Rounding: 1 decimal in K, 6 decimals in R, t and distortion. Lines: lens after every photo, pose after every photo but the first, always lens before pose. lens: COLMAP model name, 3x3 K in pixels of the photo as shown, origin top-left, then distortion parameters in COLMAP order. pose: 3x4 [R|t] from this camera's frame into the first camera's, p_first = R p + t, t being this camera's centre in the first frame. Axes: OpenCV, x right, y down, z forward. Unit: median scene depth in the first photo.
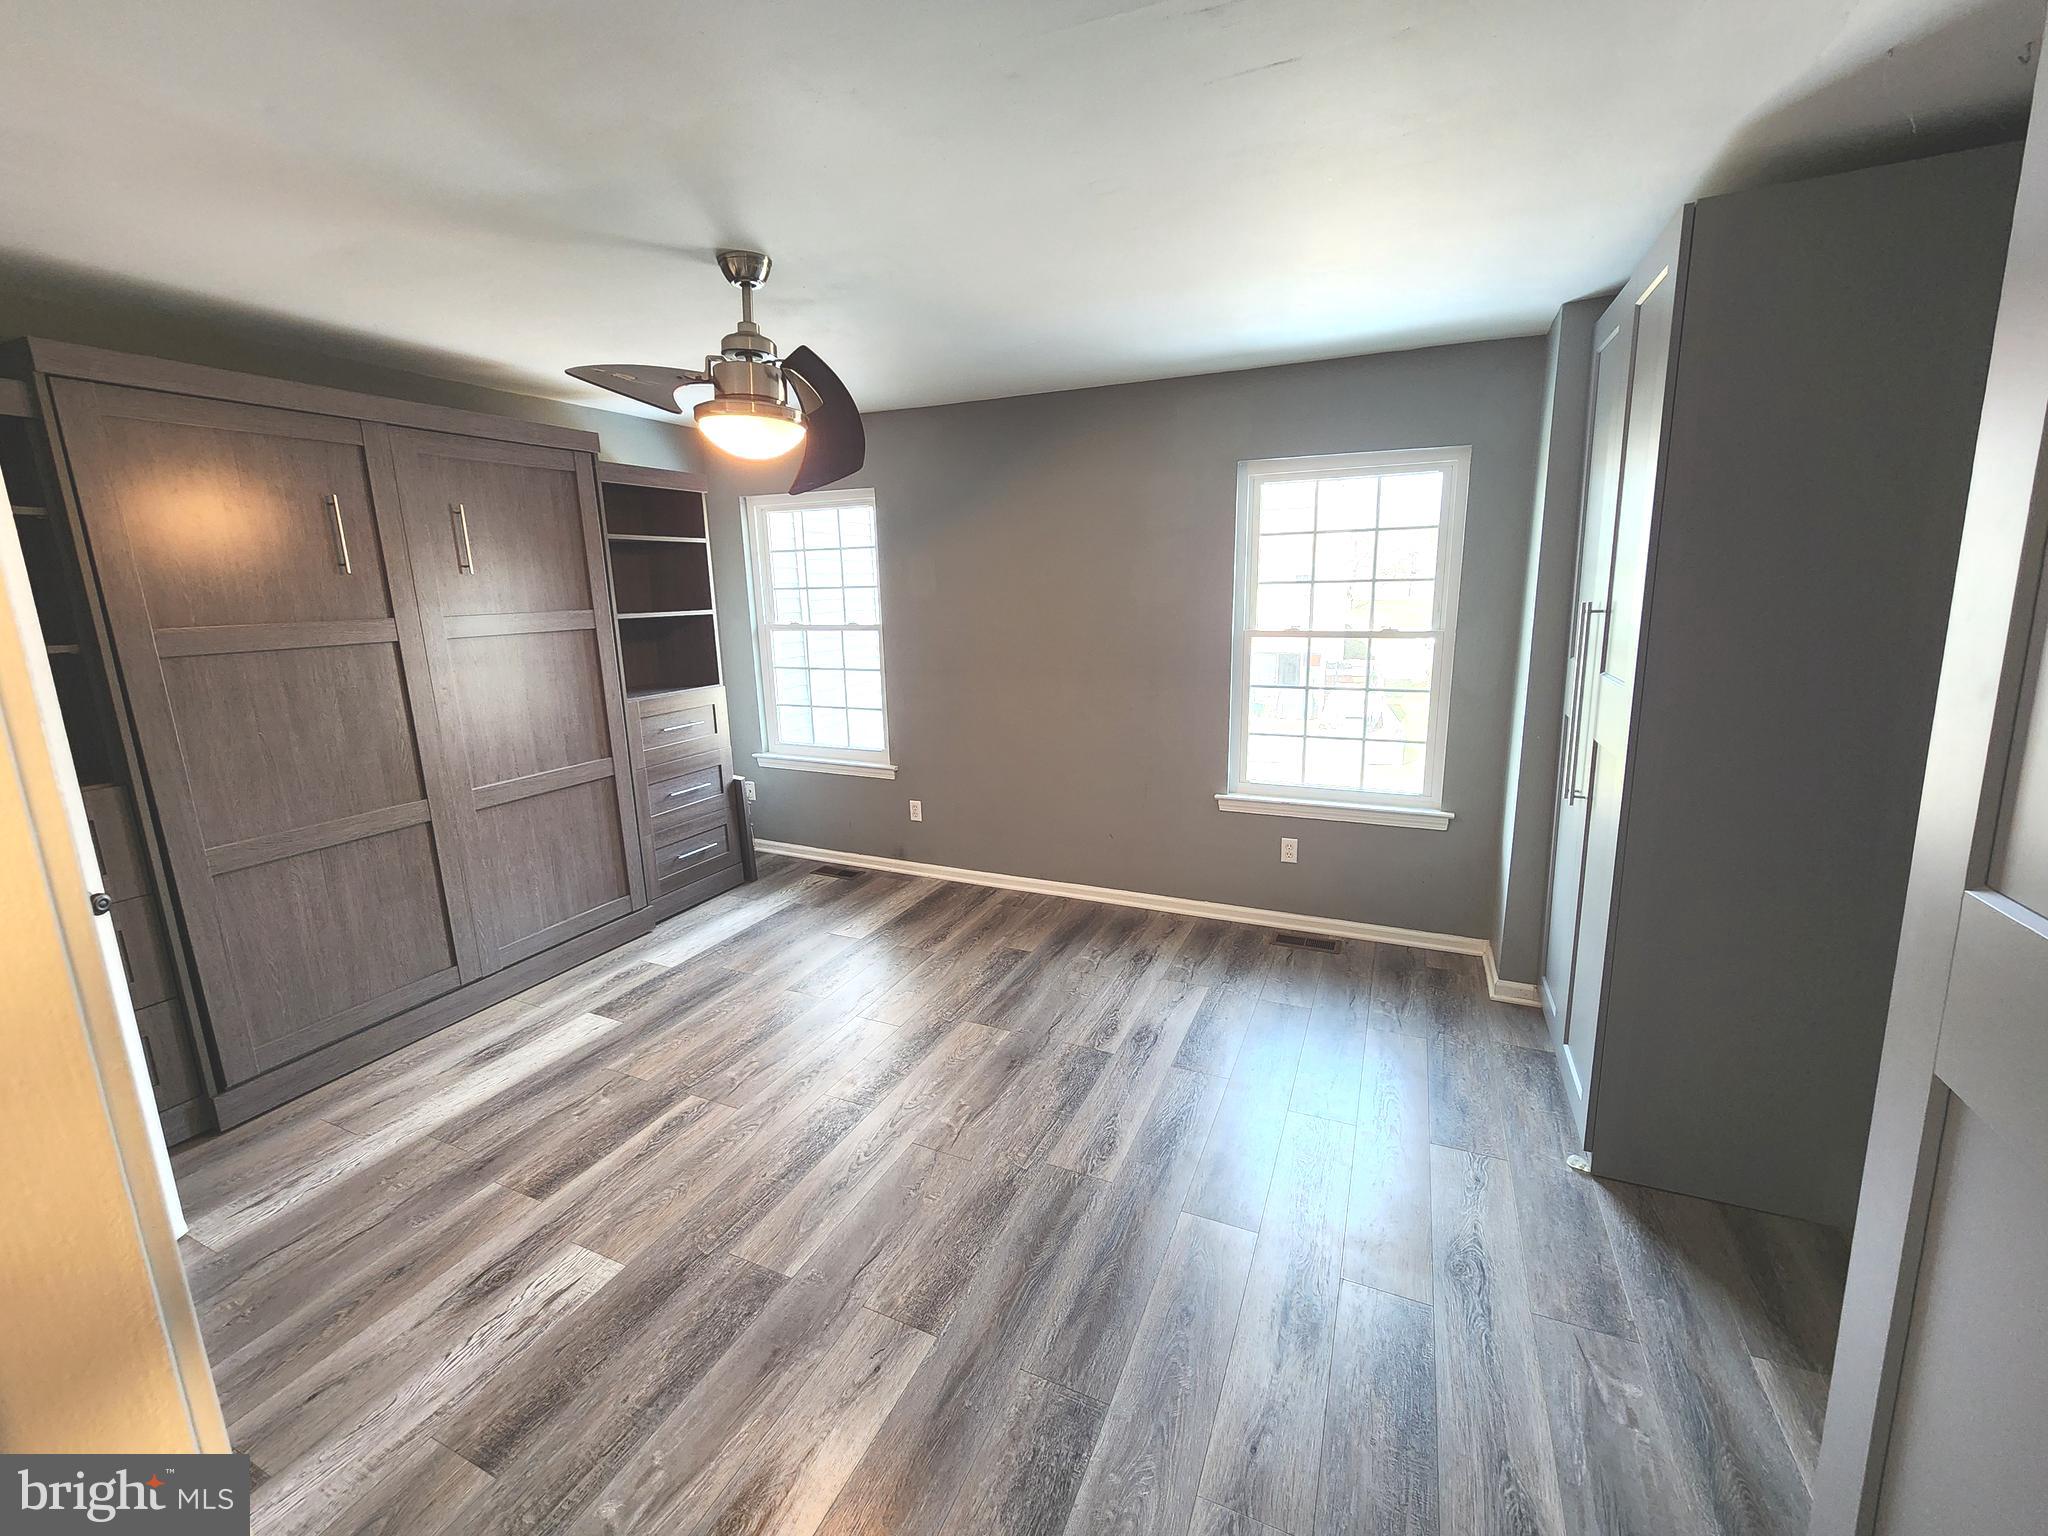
lens RADIAL K [[843.5, 0, 1023.2], [0, 843.5, 756.9], [0, 0, 1]] dist [0.002454, 0.000465]
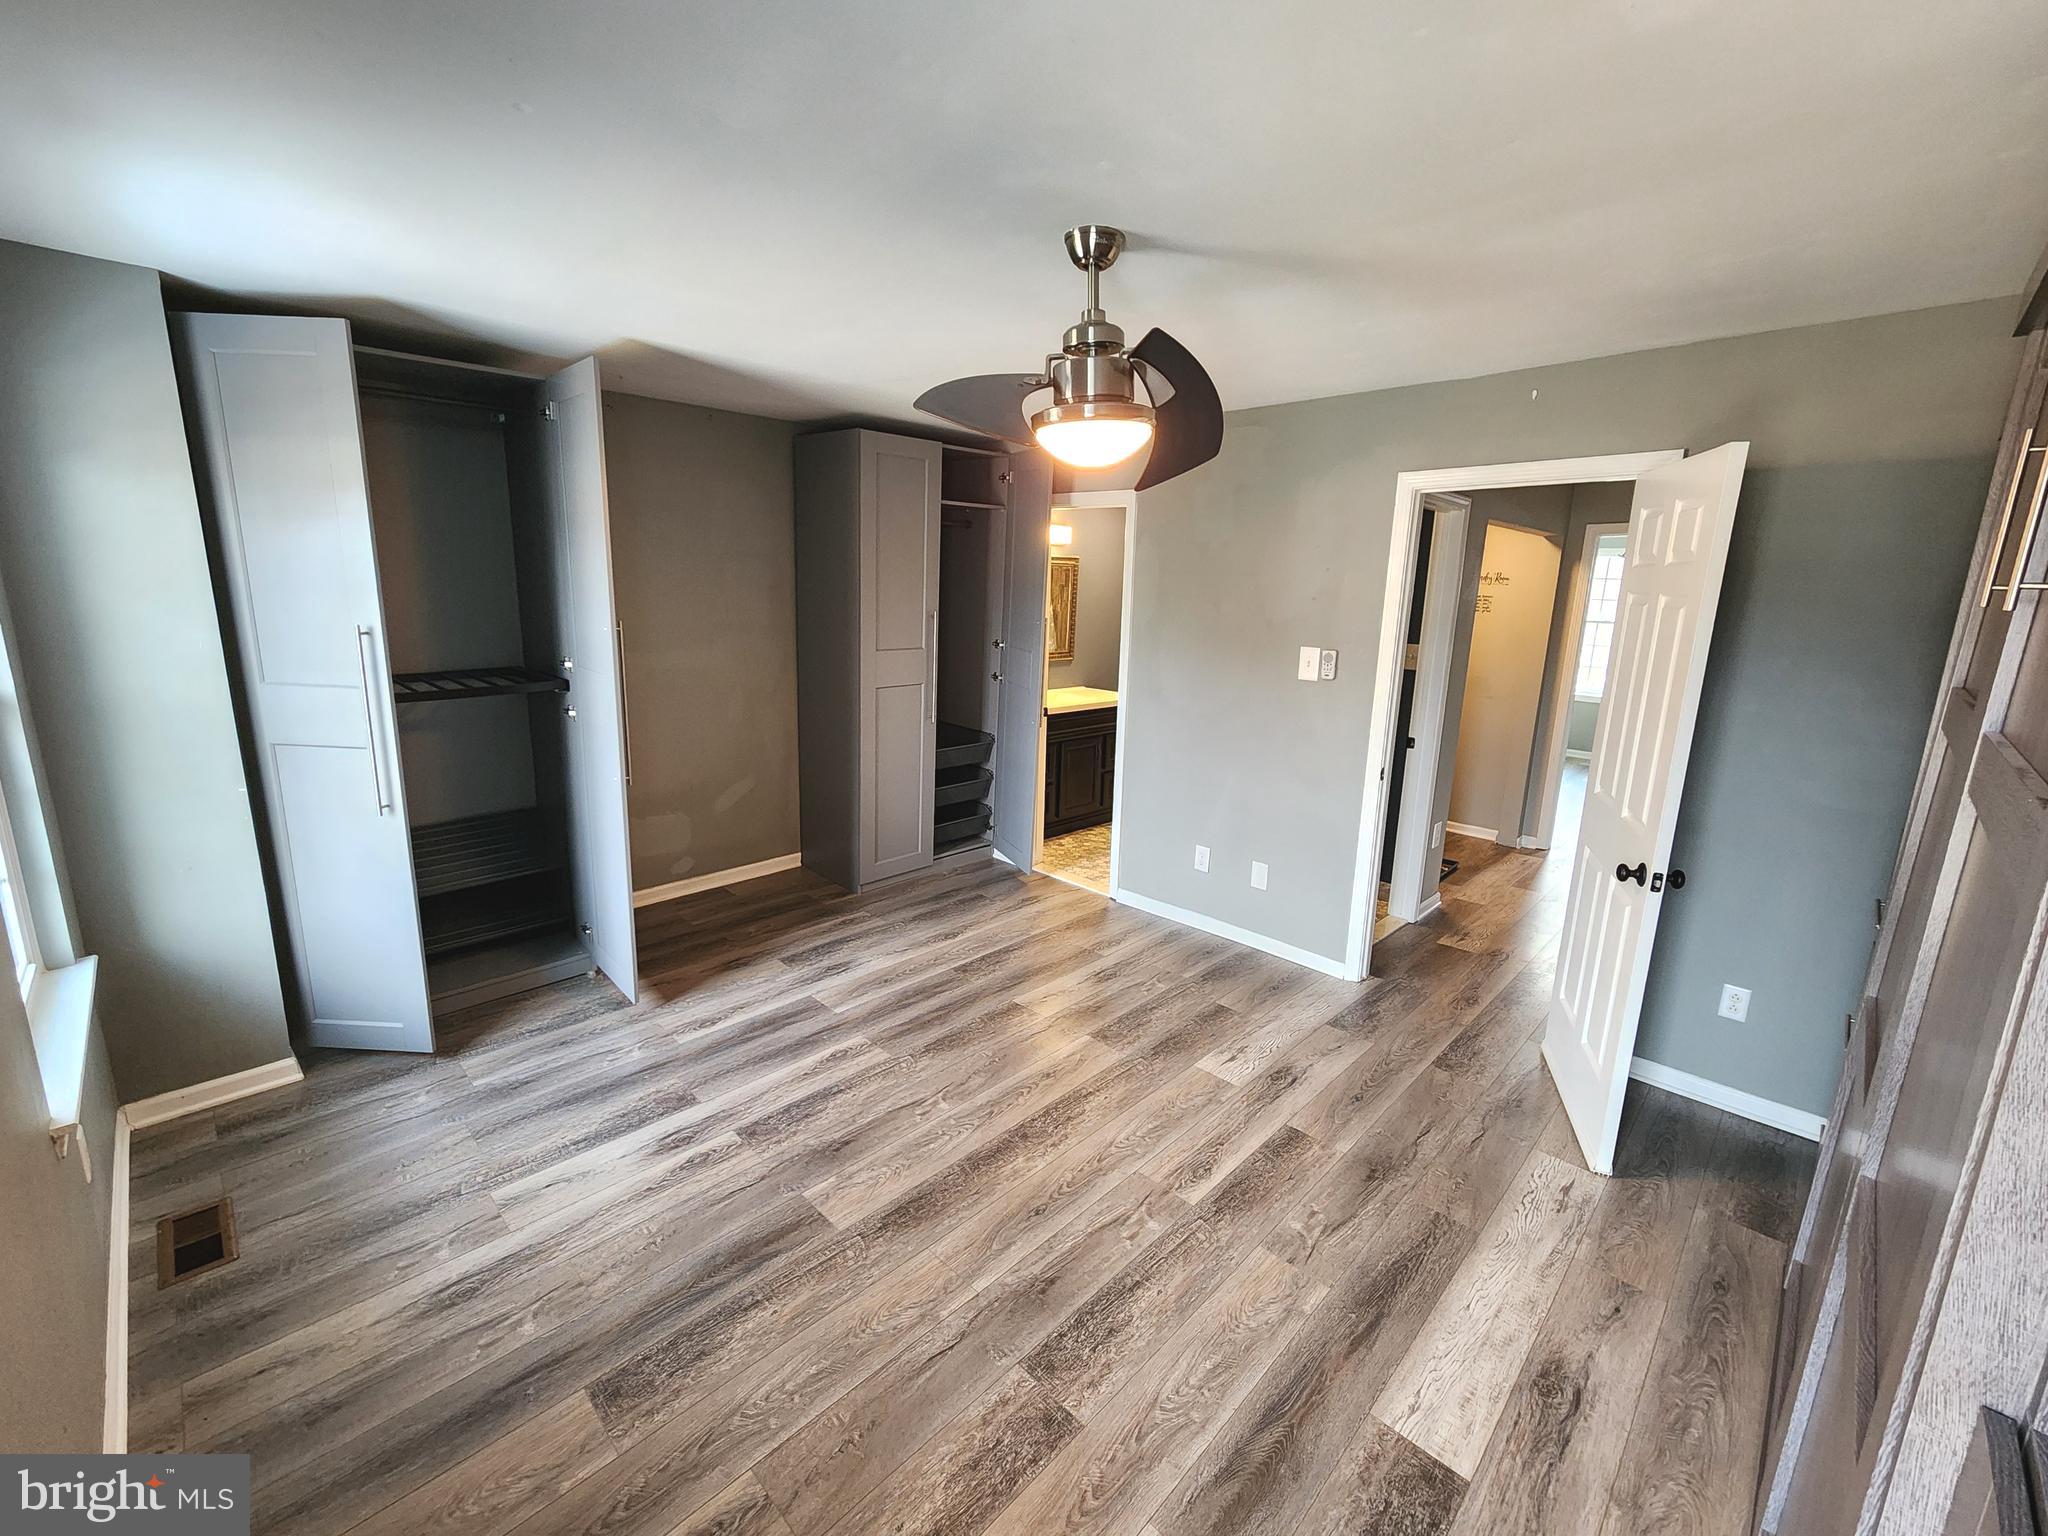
lens RADIAL K [[843.5, 0, 1023.2], [0, 843.5, 756.9], [0, 0, 1]] dist [0.002454, 0.000465]
pose [[-0.938660, -0.073164, 0.336992, -0.529345], [0.064927, 0.922259, 0.381080, -0.388480], [-0.338676, 0.379585, -0.860938, 1.769443]]
